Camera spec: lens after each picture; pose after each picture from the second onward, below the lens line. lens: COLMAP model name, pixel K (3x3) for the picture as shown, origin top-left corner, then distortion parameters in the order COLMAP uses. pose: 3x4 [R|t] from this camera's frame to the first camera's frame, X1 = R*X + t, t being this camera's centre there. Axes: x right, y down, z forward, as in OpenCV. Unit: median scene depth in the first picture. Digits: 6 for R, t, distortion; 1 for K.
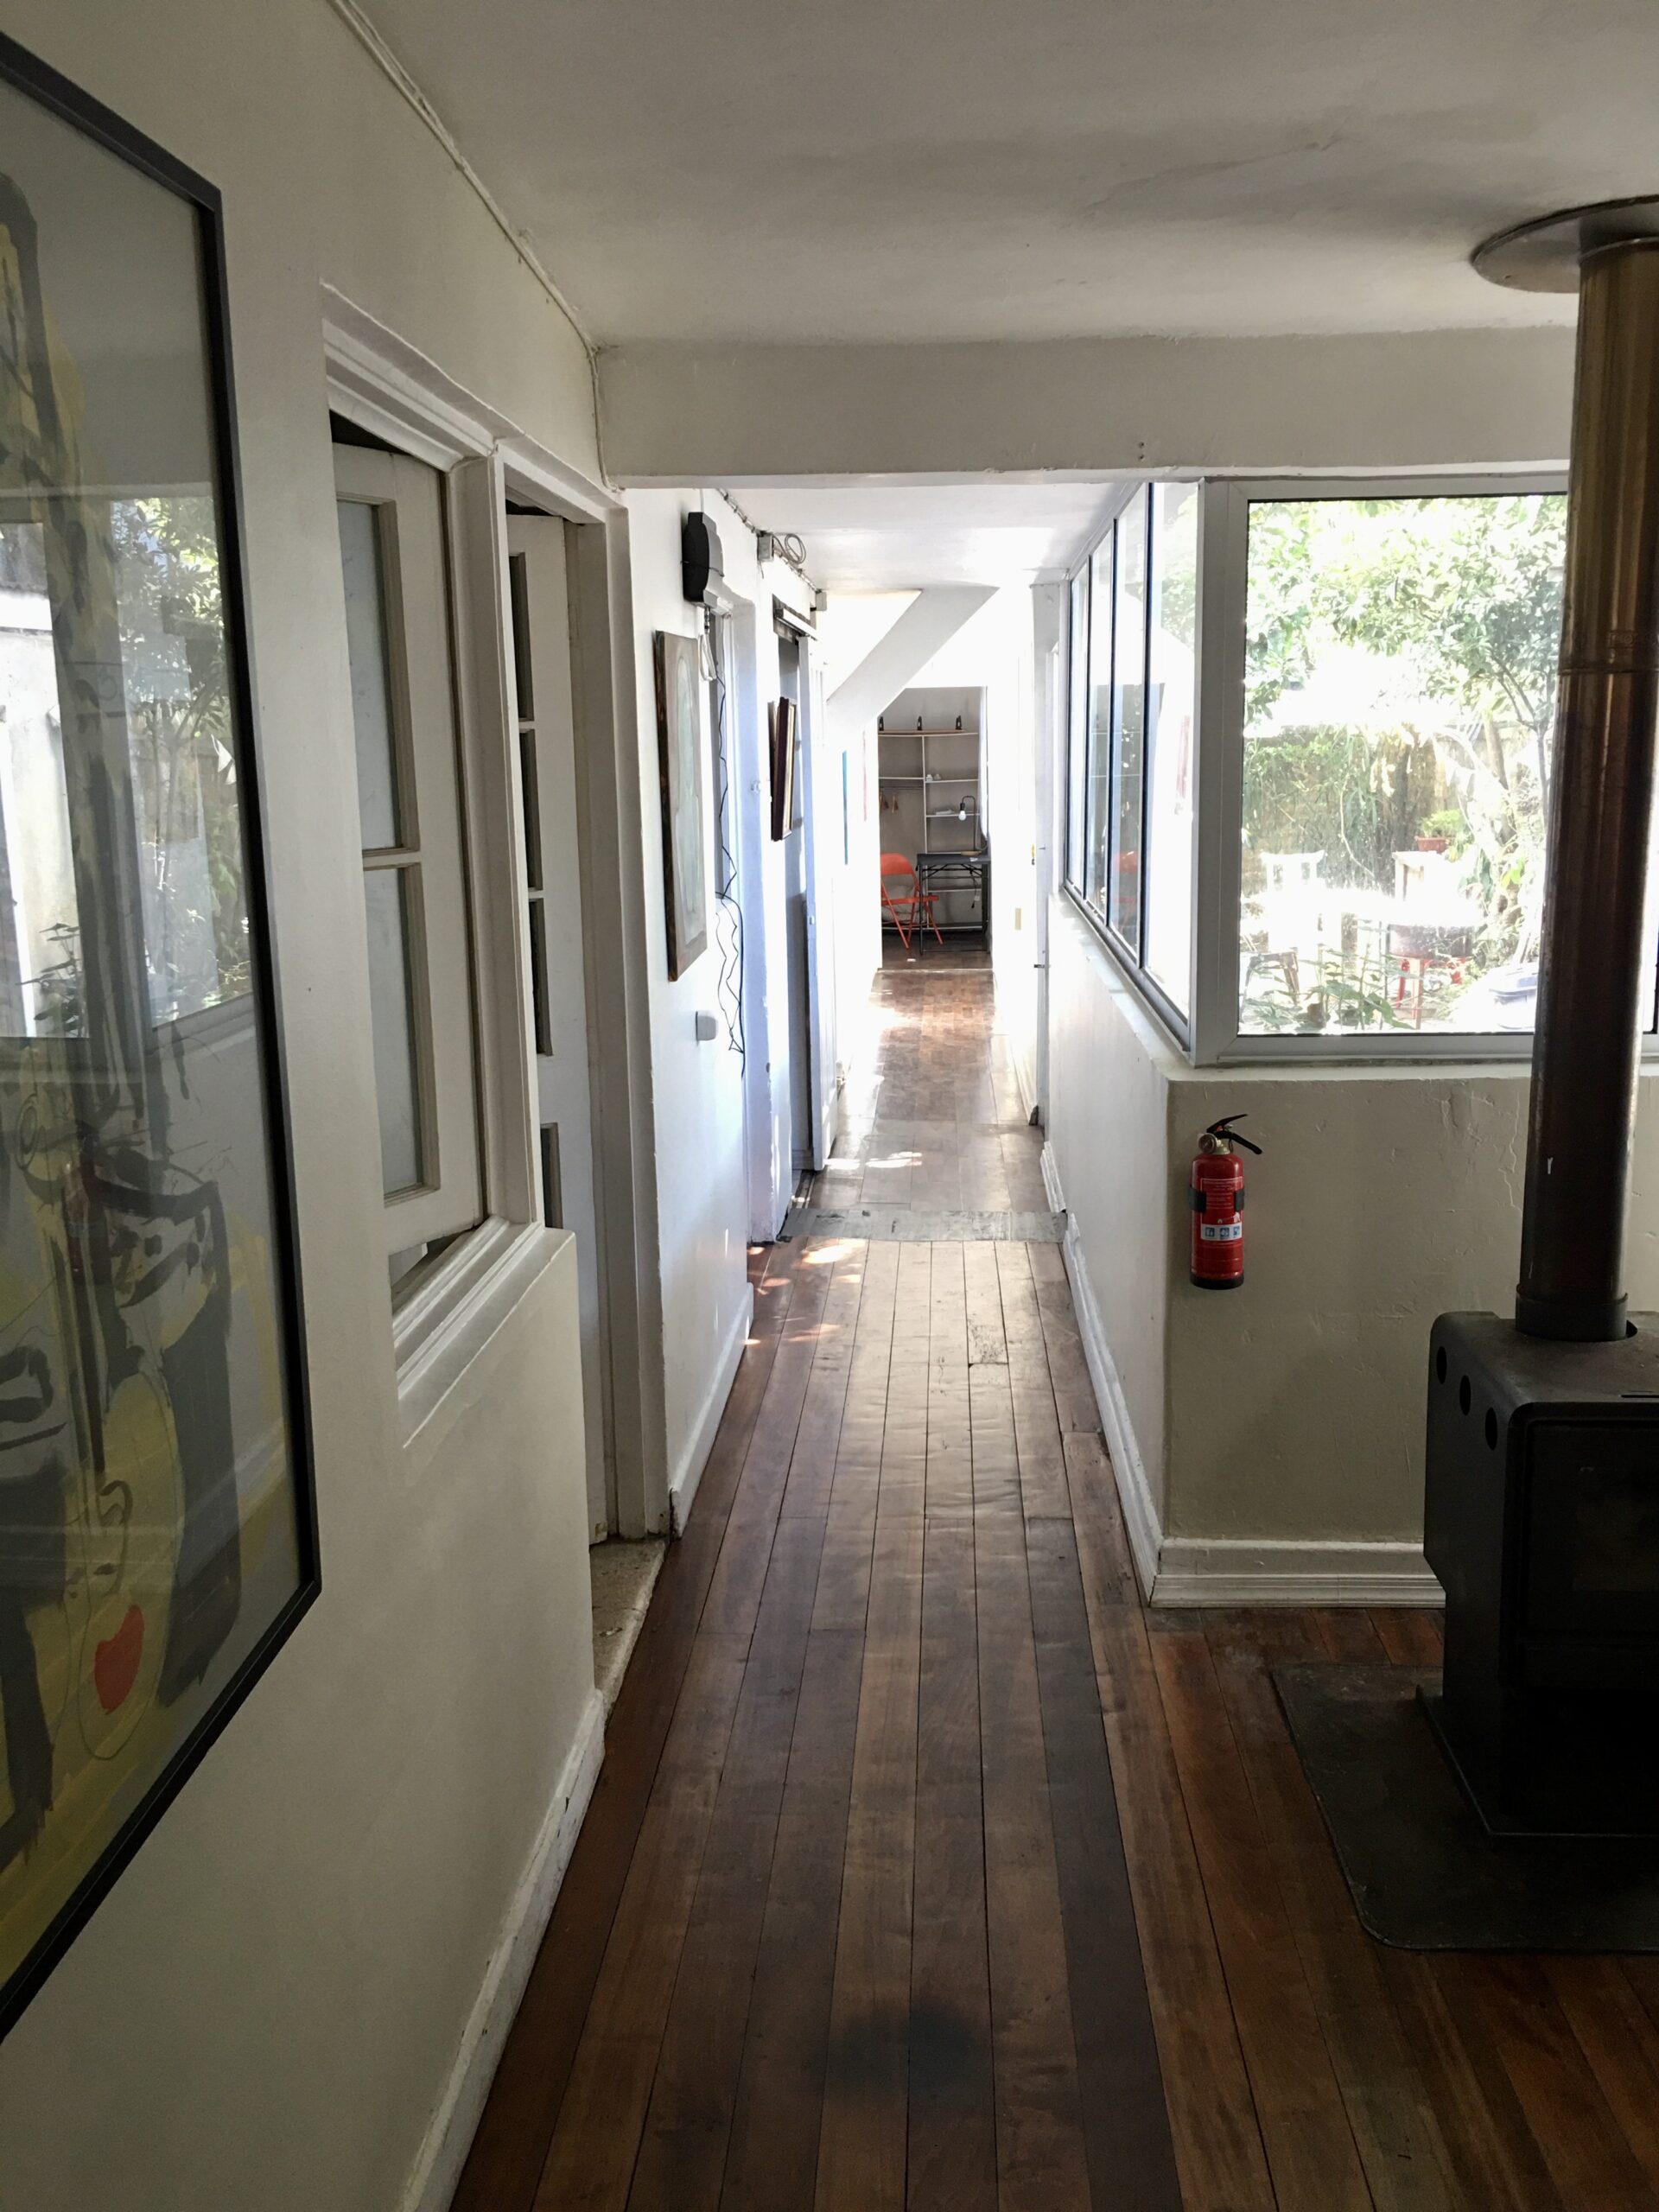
lens RADIAL K [[1896.7, 0, 829.5], [0, 1896.7, 1106.0], [0, 0, 1]] dist [0.034274, -0.000613]
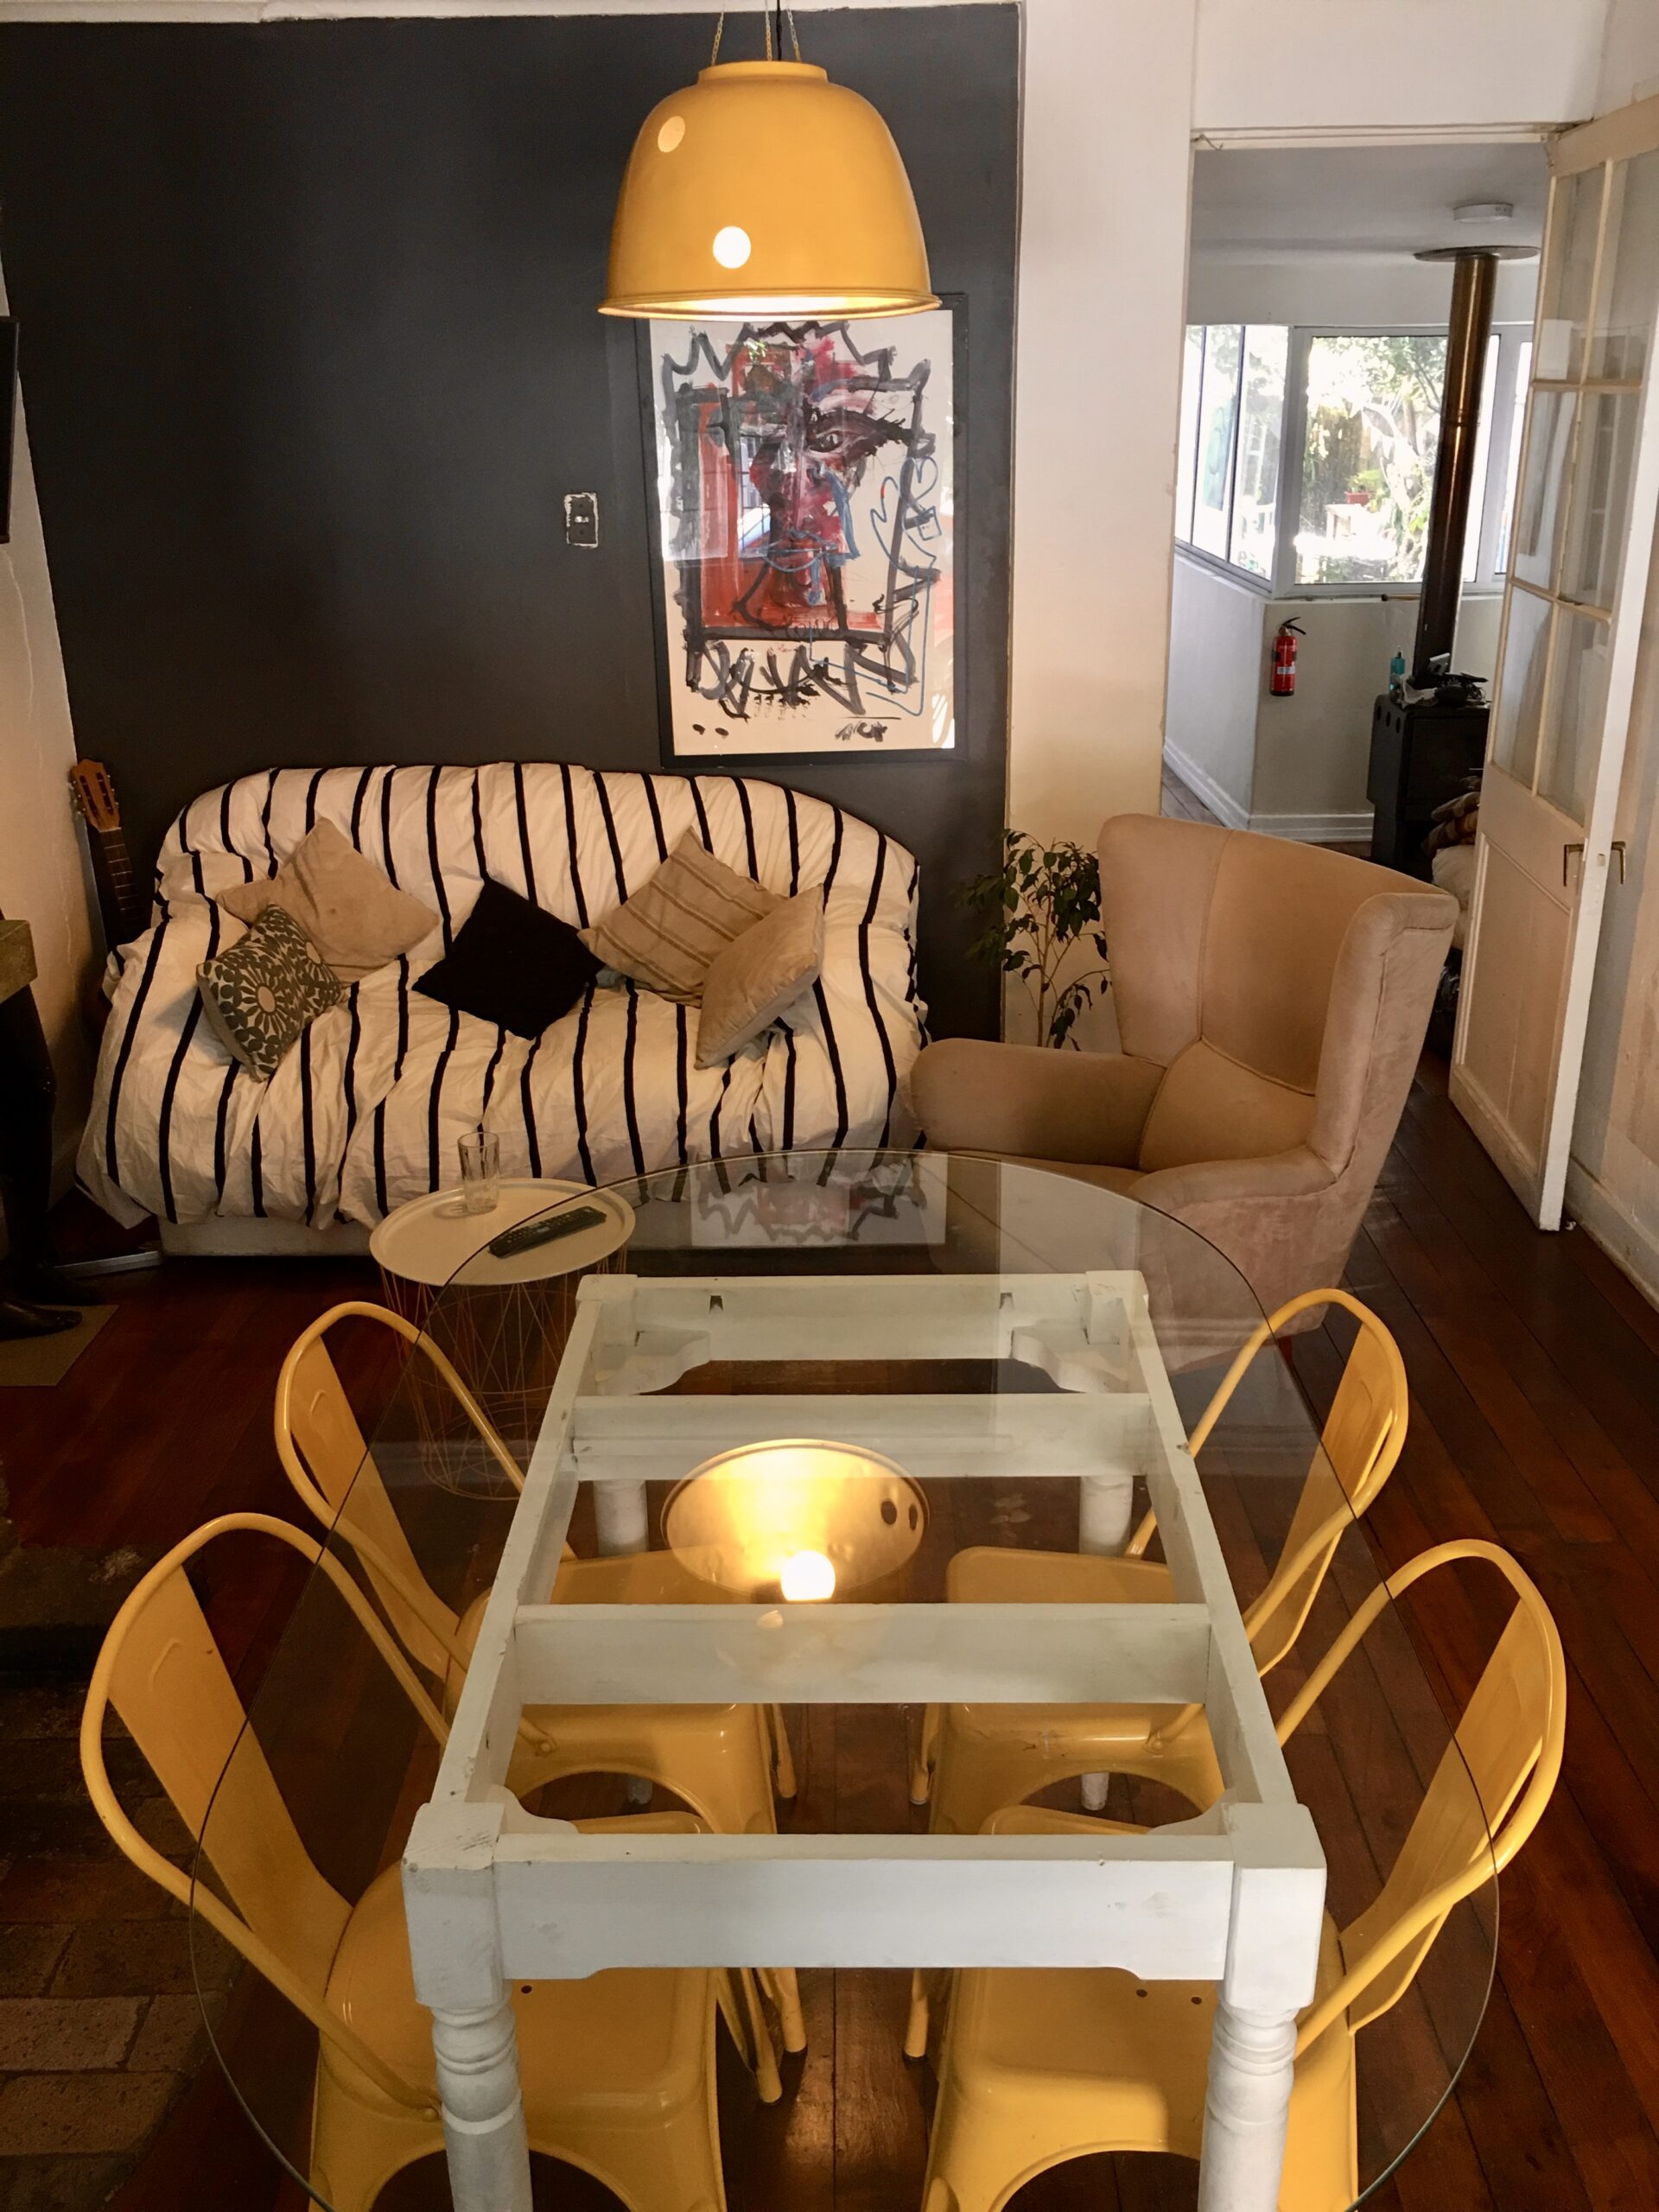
lens RADIAL K [[1896.7, 0, 829.5], [0, 1896.7, 1106.0], [0, 0, 1]] dist [0.034274, -0.000613]
pose [[0.998528, -0.013508, 0.052521, -0.118452], [0.004331, 0.985251, 0.171059, 0.046948], [-0.054057, -0.170580, 0.983860, -0.332855]]
